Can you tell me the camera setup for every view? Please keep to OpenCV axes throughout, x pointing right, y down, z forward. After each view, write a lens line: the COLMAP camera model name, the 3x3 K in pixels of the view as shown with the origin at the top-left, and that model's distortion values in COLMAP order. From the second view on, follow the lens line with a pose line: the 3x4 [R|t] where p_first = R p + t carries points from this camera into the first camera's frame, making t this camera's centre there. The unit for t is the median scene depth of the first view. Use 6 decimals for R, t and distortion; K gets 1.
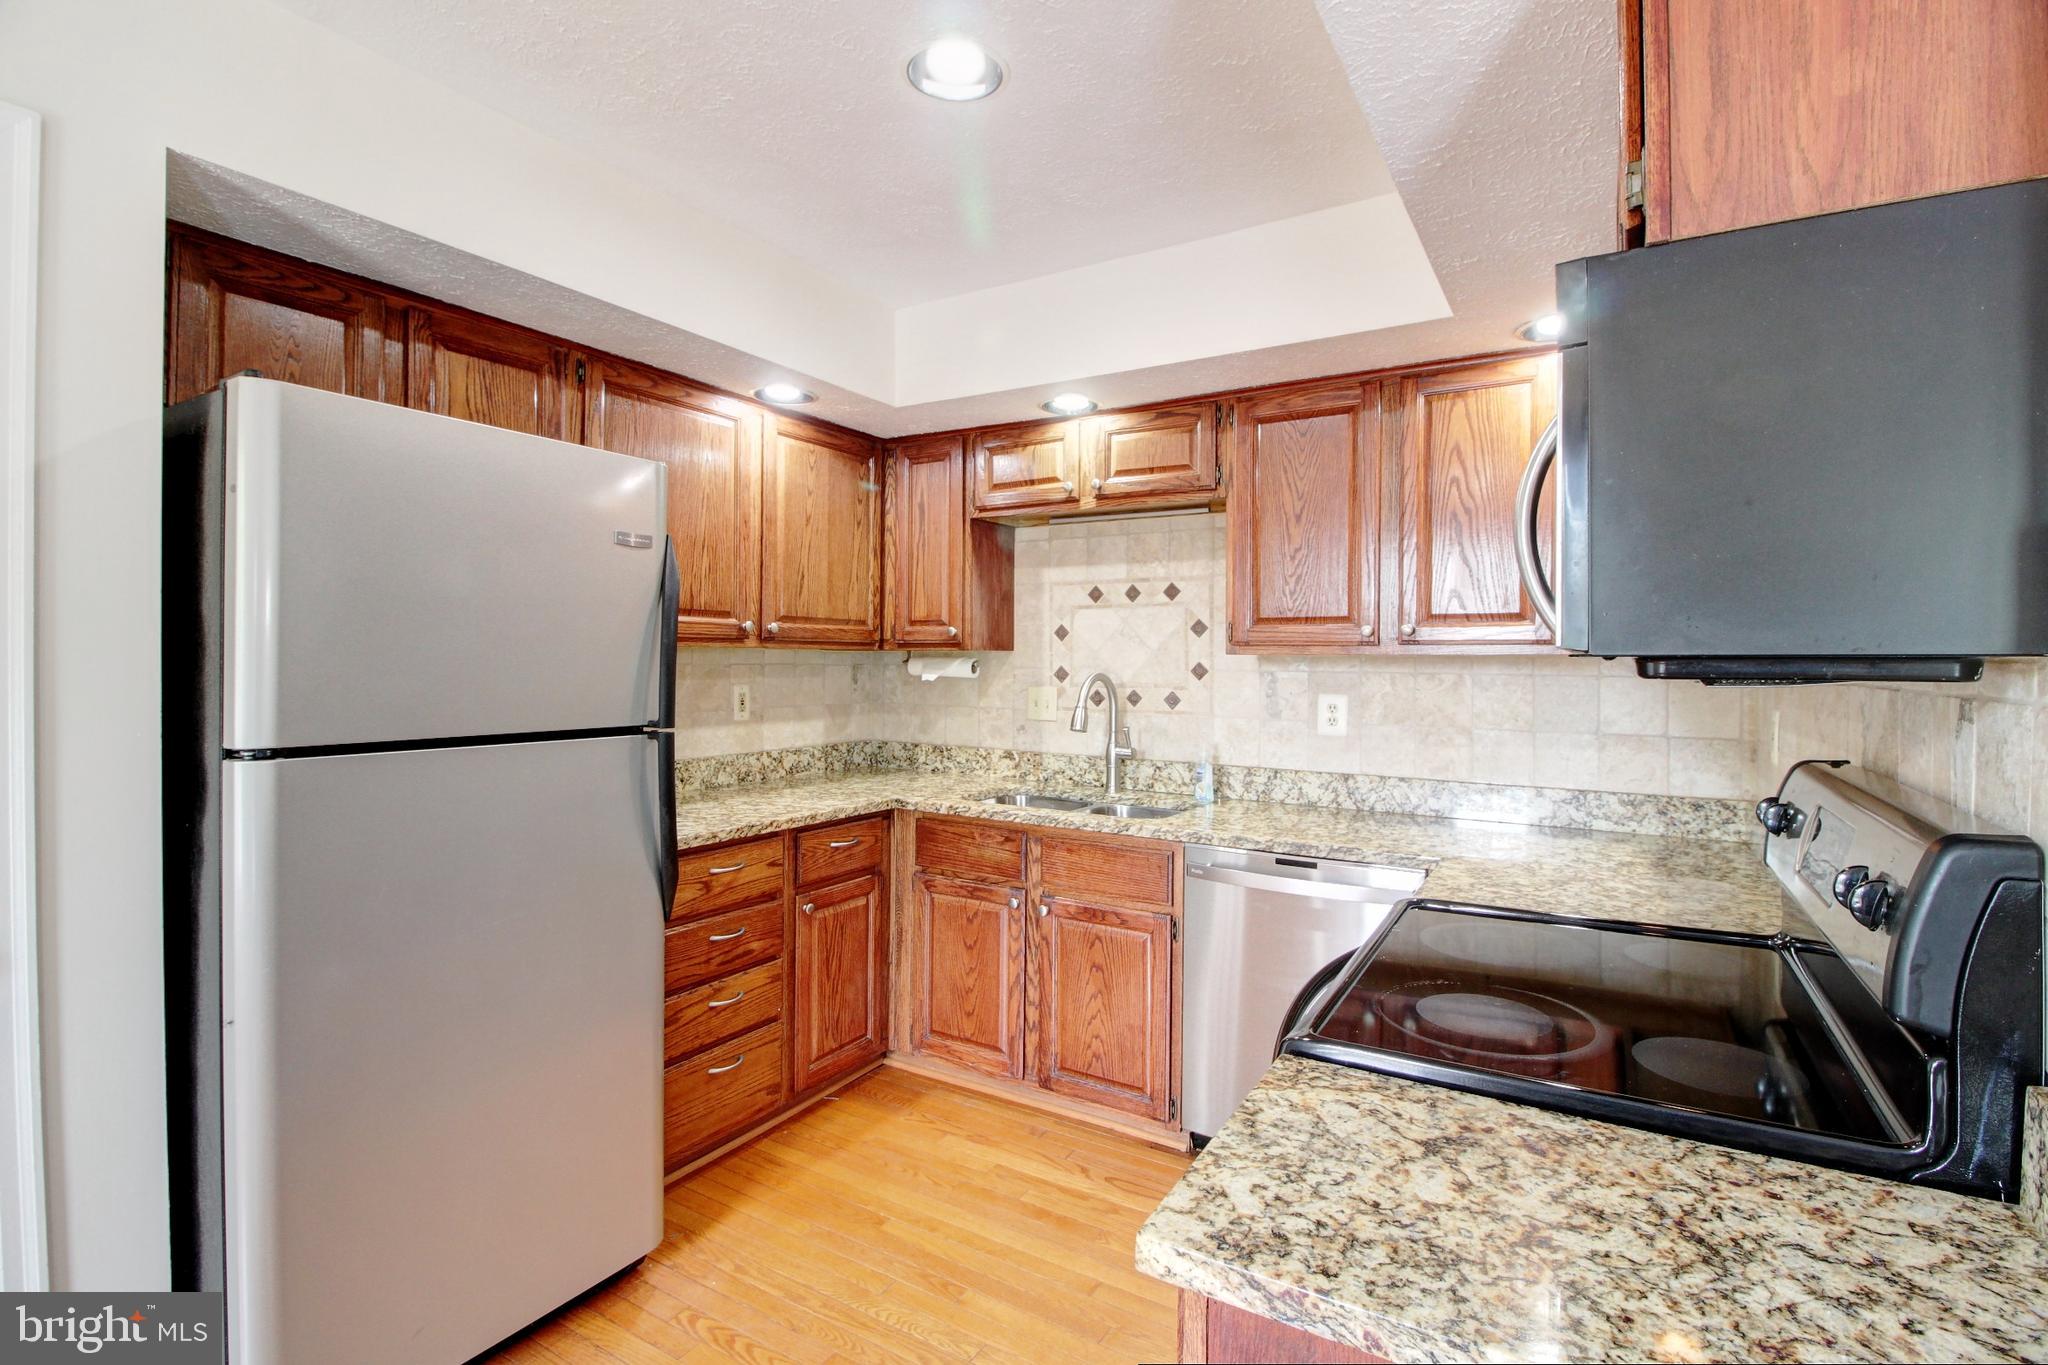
lens RADIAL K [[956.4, 0, 1029.8], [0, 956.4, 659.1], [0, 0, 1]] dist [-0.001317, -0.011555]
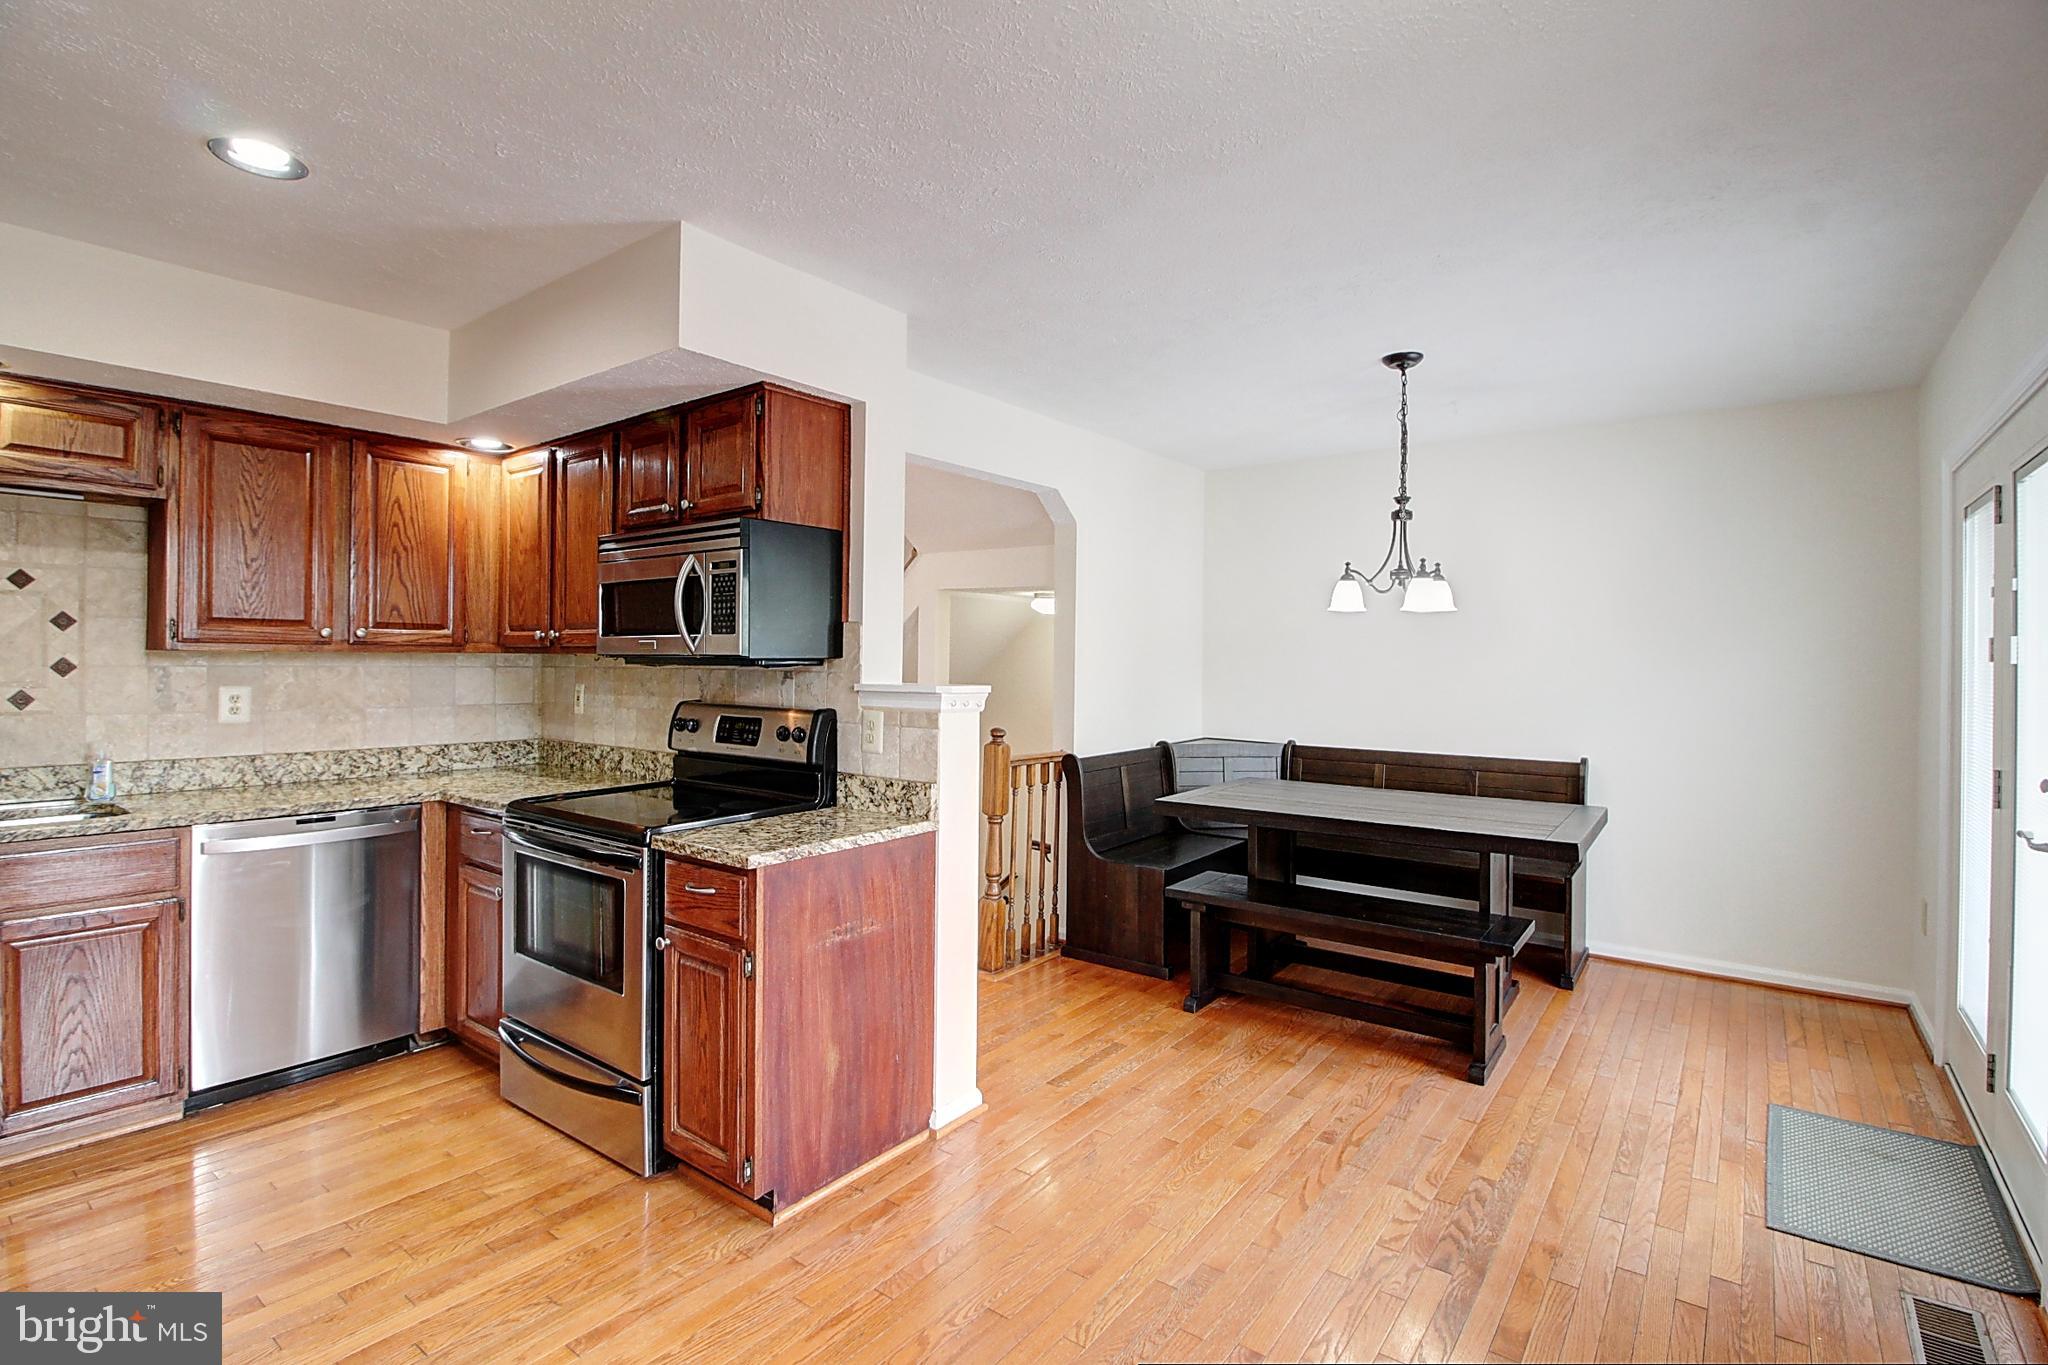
lens RADIAL K [[956.4, 0, 1024.8], [0, 956.4, 658.3], [0, 0, 1]] dist [-0.001317, -0.011555]
pose [[0.108468, -0.003704, 0.994093, -0.716334], [-0.006358, 0.999970, 0.004419, -0.006741], [-0.994080, -0.006800, 0.108441, -0.039583]]
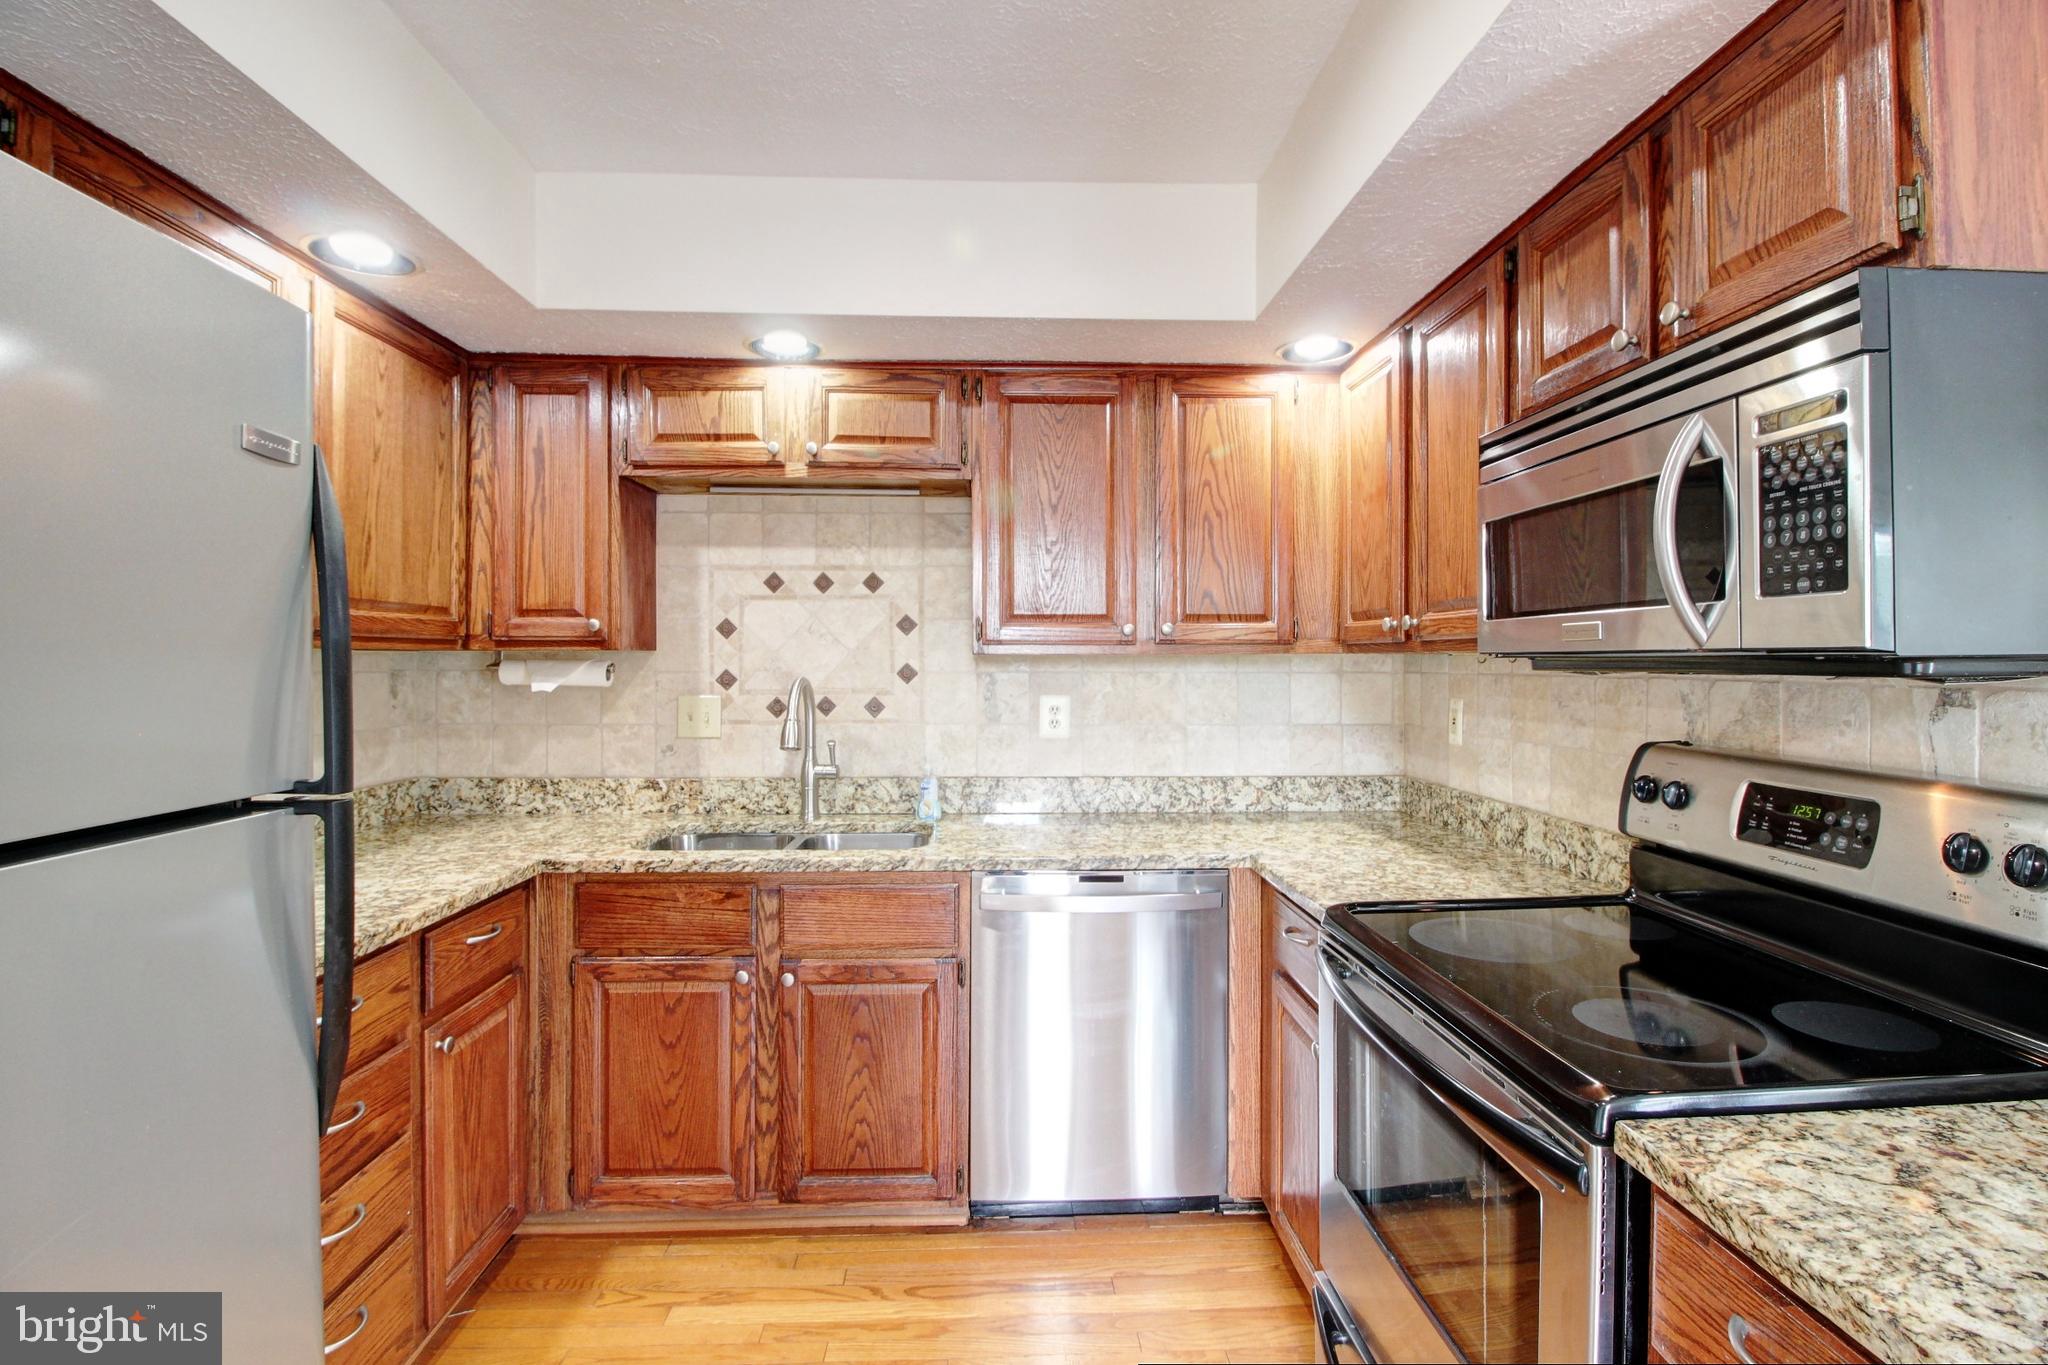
lens RADIAL K [[956.4, 0, 1026.9], [0, 956.4, 656.8], [0, 0, 1]] dist [-0.001317, -0.011555]
pose [[0.831553, -0.006063, 0.555412, -0.250497], [0.006592, 0.999978, 0.001047, -0.003206], [-0.555406, 0.002791, 0.831575, 0.224746]]
